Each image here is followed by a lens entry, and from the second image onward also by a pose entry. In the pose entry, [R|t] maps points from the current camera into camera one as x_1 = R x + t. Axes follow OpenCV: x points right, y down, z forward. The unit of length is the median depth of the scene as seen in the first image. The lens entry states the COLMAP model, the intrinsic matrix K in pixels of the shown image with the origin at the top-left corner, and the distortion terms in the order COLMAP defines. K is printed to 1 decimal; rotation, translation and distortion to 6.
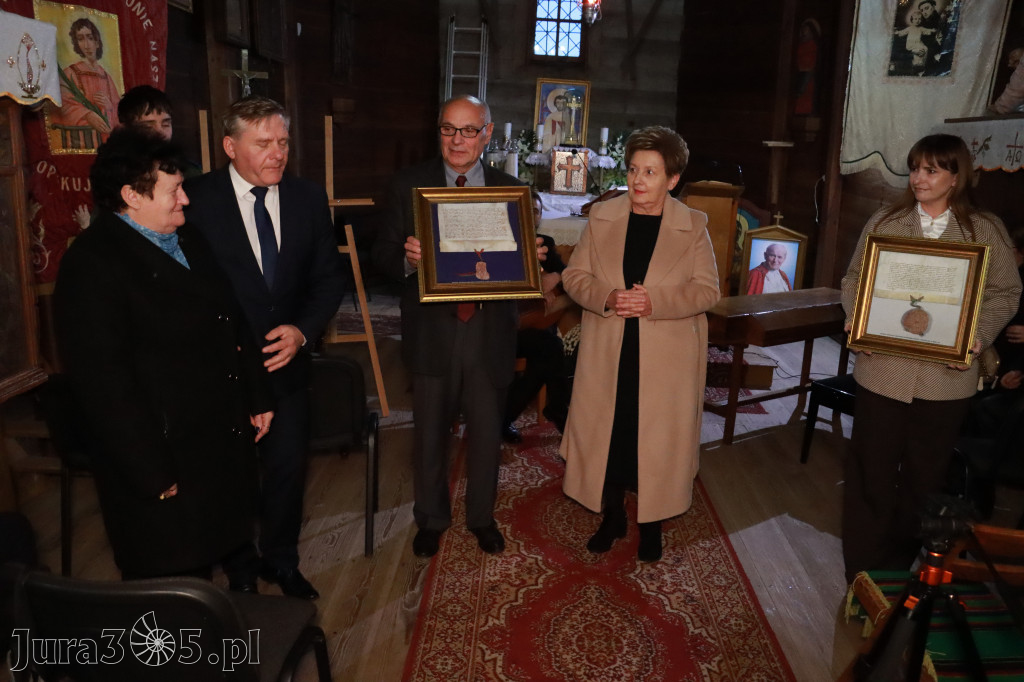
lens RADIAL K [[850.0, 0, 509.0], [0, 850.0, 357.7], [0, 0, 1]] dist [-0.153034, 0.093424]
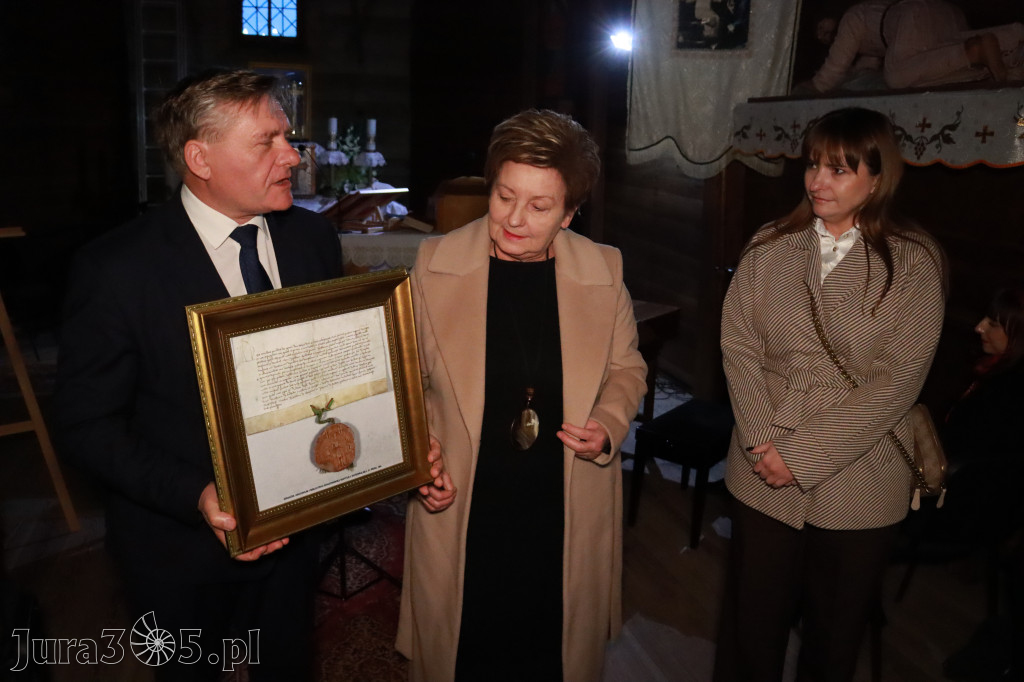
lens RADIAL K [[856.4, 0, 517.3], [0, 856.4, 344.0], [0, 0, 1]] dist [-0.173039, 0.138805]
pose [[0.945493, -0.086244, 0.314013, 0.006110], [0.088323, 0.996063, 0.007630, -0.061190], [-0.313435, 0.020521, 0.949388, 0.235639]]
